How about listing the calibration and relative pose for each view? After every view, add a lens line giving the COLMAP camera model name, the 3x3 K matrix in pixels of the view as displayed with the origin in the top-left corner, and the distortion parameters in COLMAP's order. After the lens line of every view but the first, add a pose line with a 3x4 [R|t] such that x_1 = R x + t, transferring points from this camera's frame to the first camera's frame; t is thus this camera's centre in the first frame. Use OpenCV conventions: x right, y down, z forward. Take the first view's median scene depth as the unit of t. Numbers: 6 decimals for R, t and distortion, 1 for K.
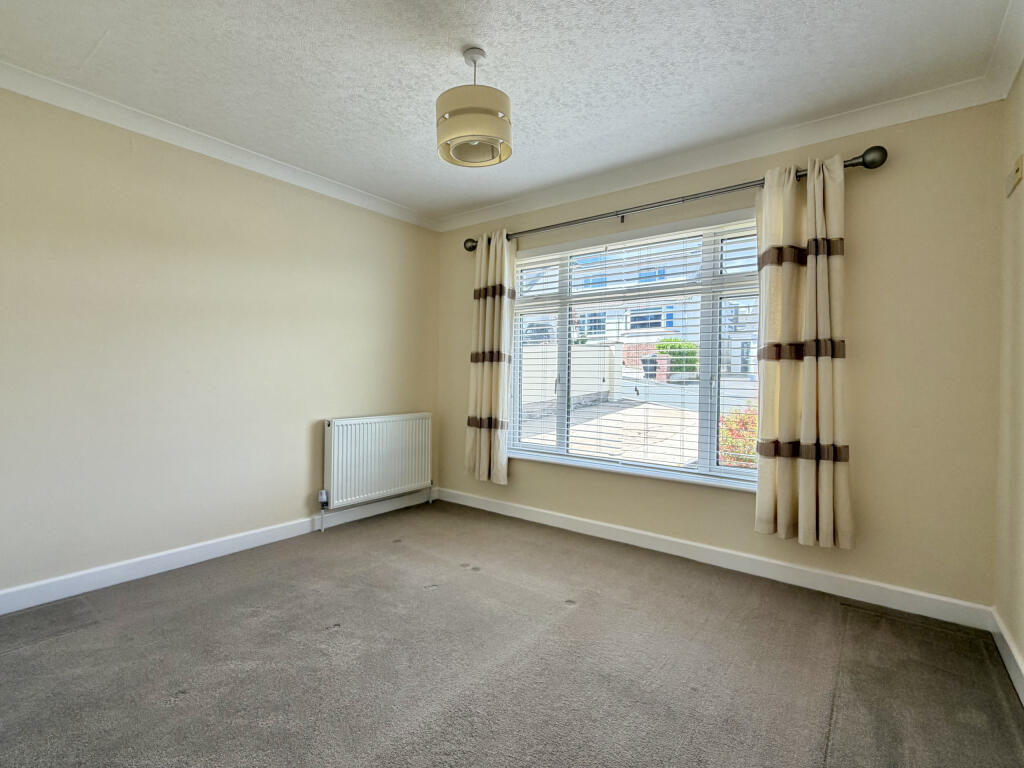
lens RADIAL K [[479.1, 0, 512.3], [0, 479.1, 374.8], [0, 0, 1]] dist [-0.000911, -0.000033]
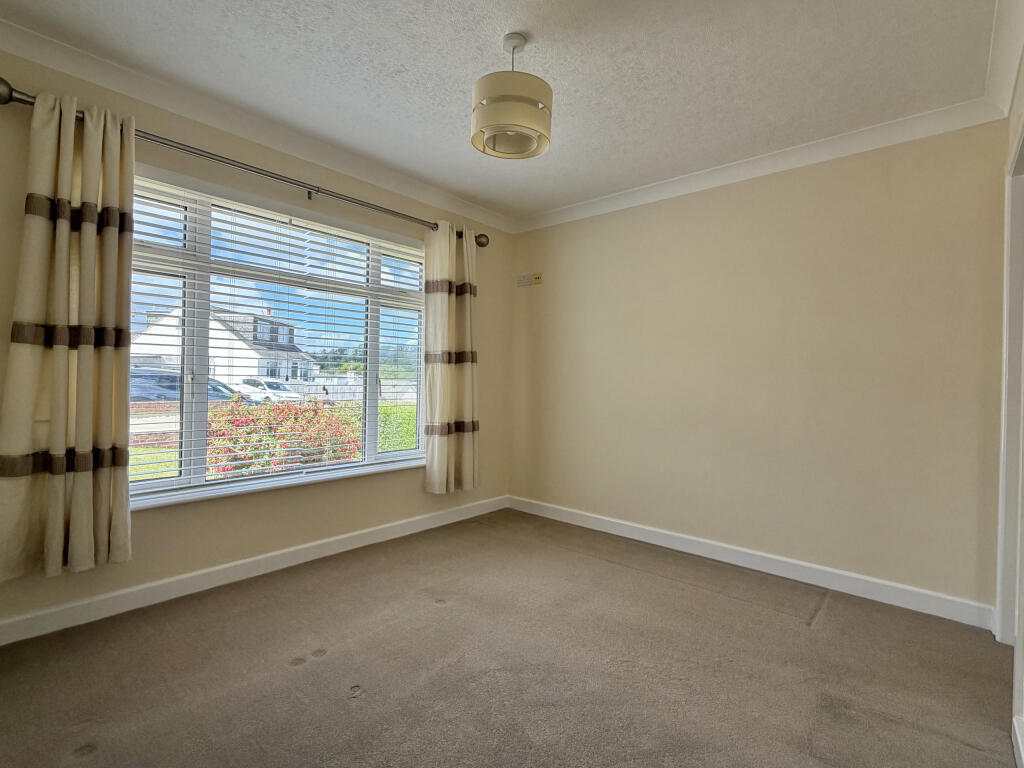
lens RADIAL K [[480.4, 0, 512.0], [0, 480.4, 384.0], [0, 0, 1]] dist [0.000427, 0.000329]
pose [[0.074040, -0.015620, 0.997133, -0.776400], [-0.009798, 0.999818, 0.016389, 0.002840], [-0.997207, -0.010984, 0.073873, 0.697321]]
